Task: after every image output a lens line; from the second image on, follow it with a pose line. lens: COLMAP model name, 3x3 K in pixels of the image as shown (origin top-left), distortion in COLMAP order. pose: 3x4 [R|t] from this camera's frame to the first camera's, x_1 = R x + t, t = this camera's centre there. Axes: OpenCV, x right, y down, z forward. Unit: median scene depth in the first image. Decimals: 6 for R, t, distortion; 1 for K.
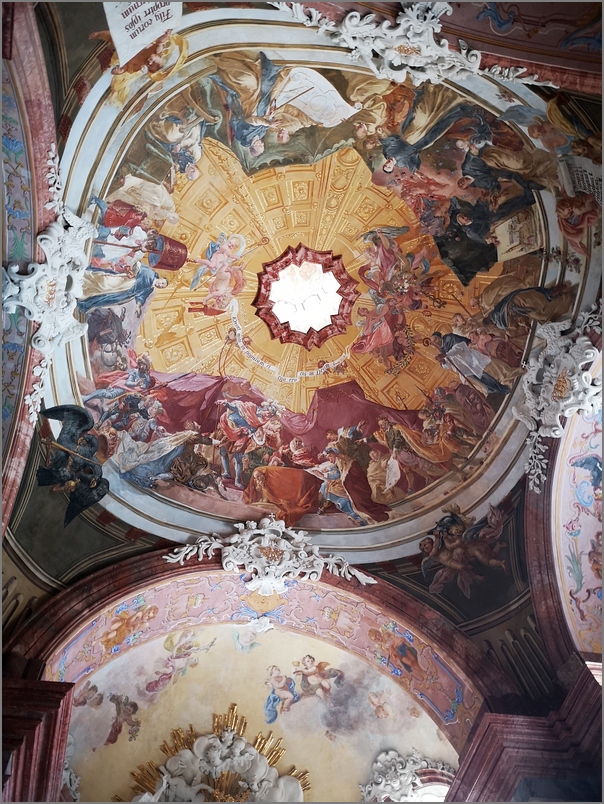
lens RADIAL K [[605.5, 0, 306.4], [0, 605.5, 408.3], [0, 0, 1]] dist [0.060927, -0.068831]
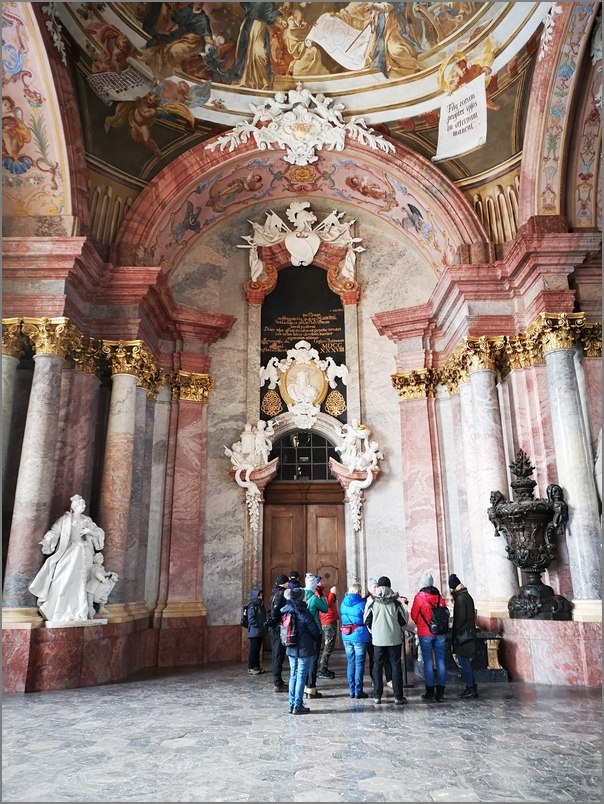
lens RADIAL K [[605.5, 0, 300.5], [0, 605.5, 405.7], [0, 0, 1]] dist [0.060927, -0.068831]
pose [[-0.965960, 0.179280, 0.186496, -0.004022], [-0.162977, 0.138117, -0.976915, 0.819444], [-0.200900, -0.974055, -0.104197, 0.351914]]
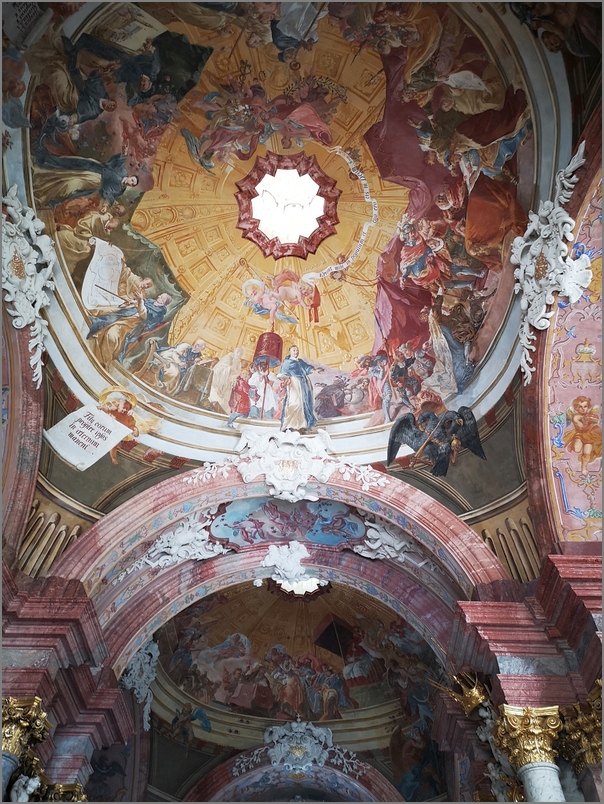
lens RADIAL K [[605.5, 0, 307.2], [0, 605.5, 406.2], [0, 0, 1]] dist [0.060927, -0.068831]
pose [[-0.244380, -0.720515, -0.648950, 0.461962], [0.886600, 0.105006, -0.450460, 0.372823], [0.392707, -0.685443, 0.613147, 0.225608]]
